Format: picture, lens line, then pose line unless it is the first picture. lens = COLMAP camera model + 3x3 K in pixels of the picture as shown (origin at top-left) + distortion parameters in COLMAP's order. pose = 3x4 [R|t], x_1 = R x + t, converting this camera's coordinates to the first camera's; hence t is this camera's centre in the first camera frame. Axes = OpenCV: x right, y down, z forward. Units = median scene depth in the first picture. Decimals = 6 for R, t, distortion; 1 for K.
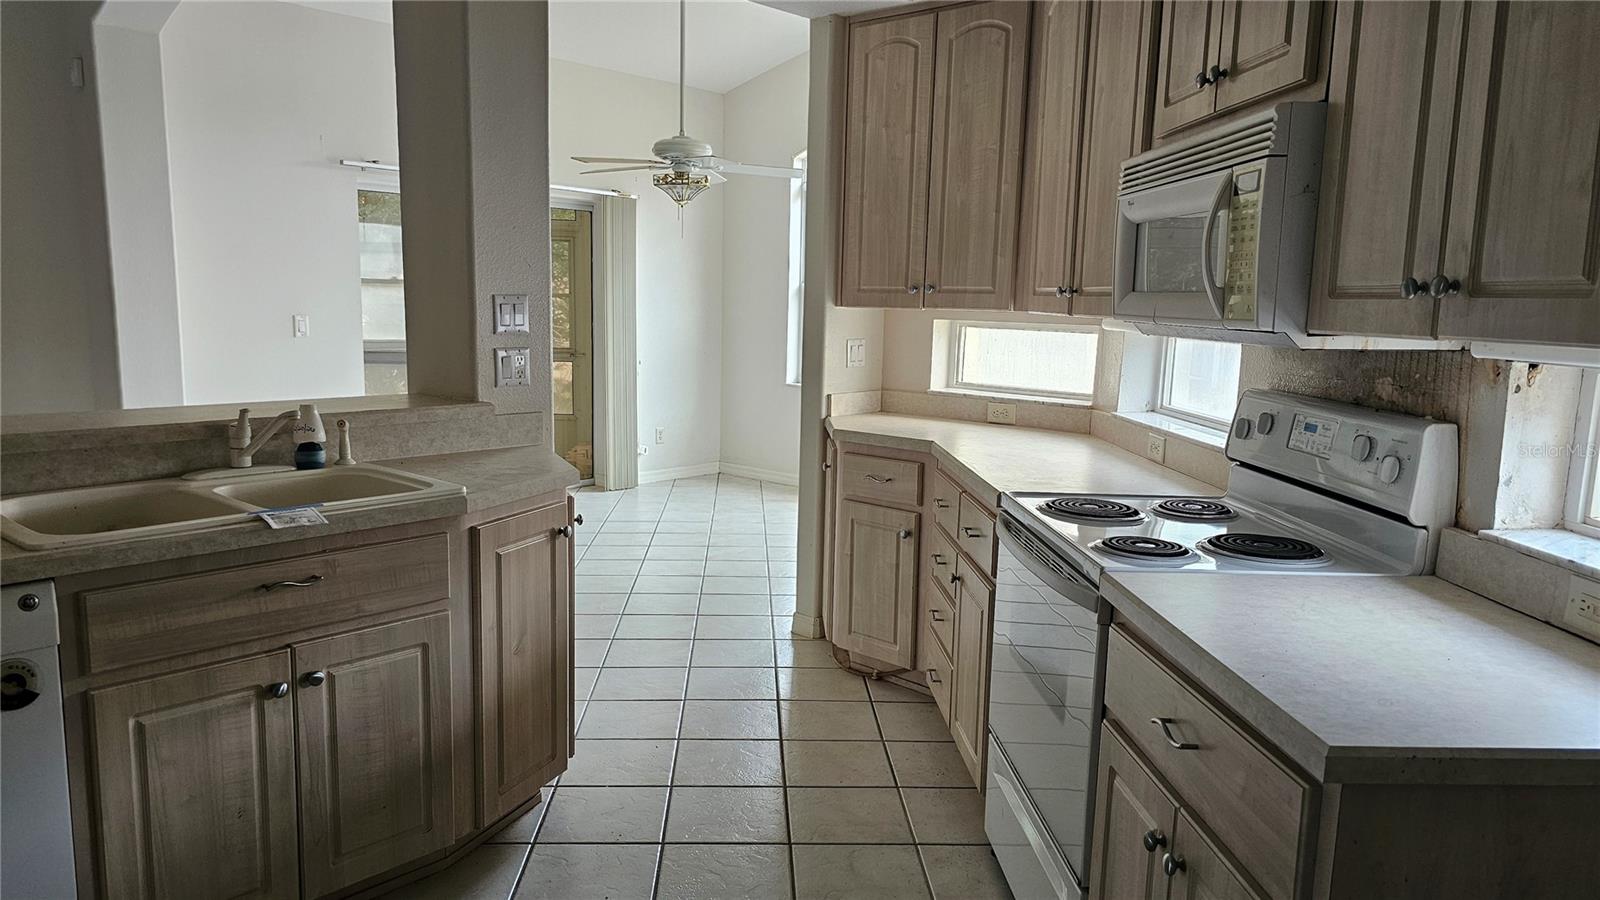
lens RADIAL K [[1060.3, 0, 802.5], [0, 1060.3, 451.2], [0, 0, 1]] dist [0.046246, -0.027310]
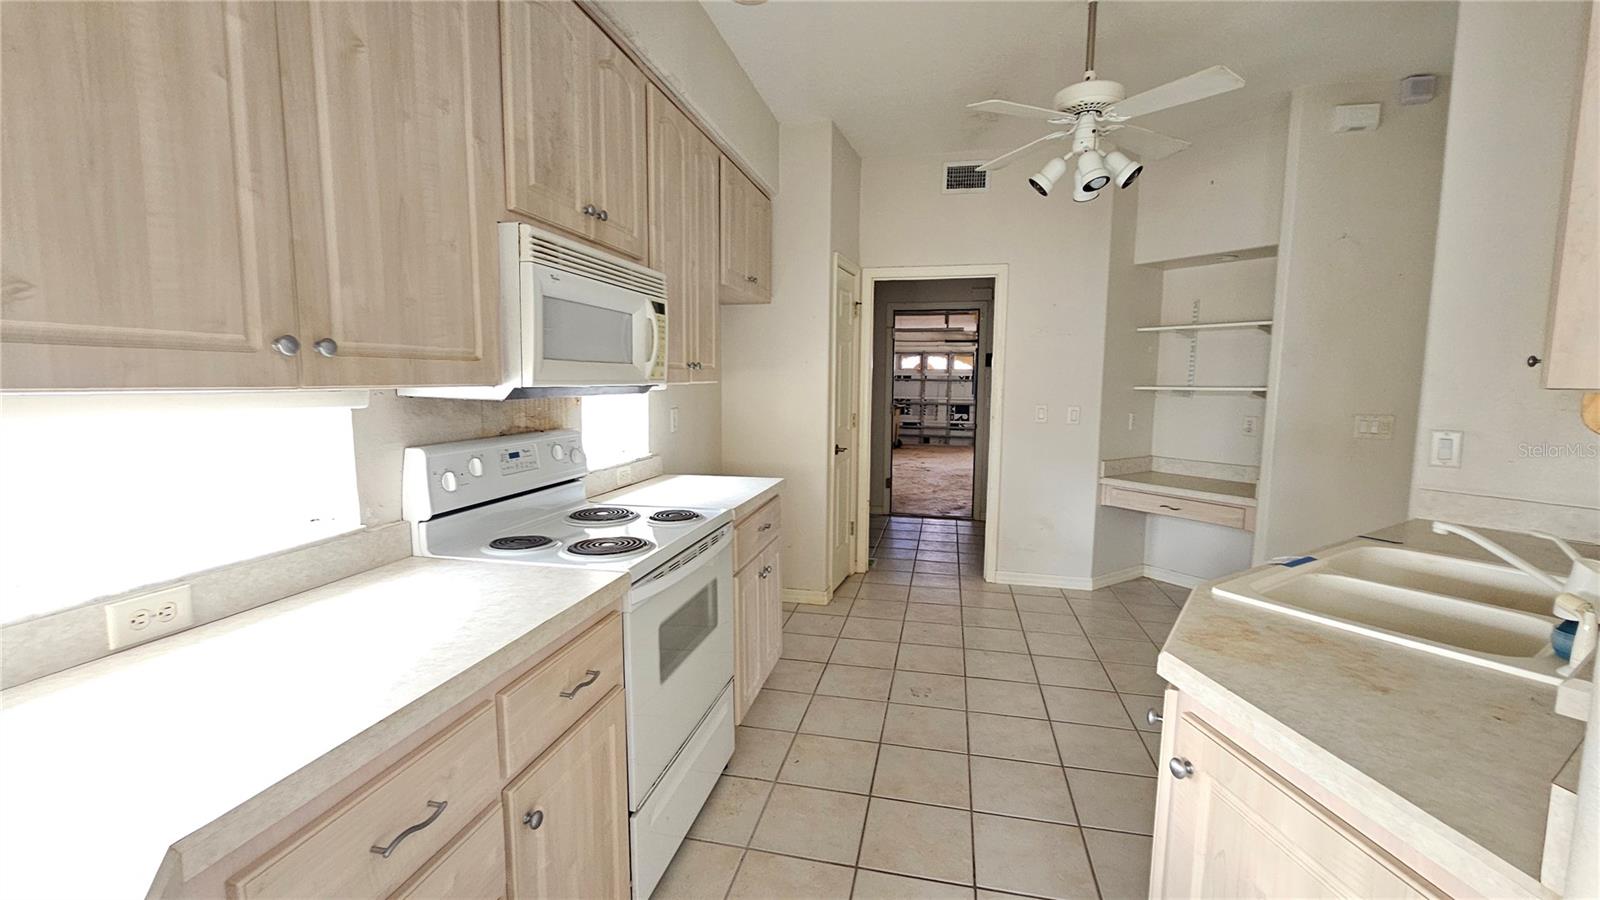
lens RADIAL K [[657.7, 0, 804.6], [0, 657.7, 454.3], [0, 0, 1]] dist [-0.007539, 0.003653]
pose [[-0.956626, -0.061248, 0.284807, -0.162417], [0.016269, 0.964891, 0.262145, -0.268346], [-0.290864, 0.255408, -0.922044, 1.835253]]
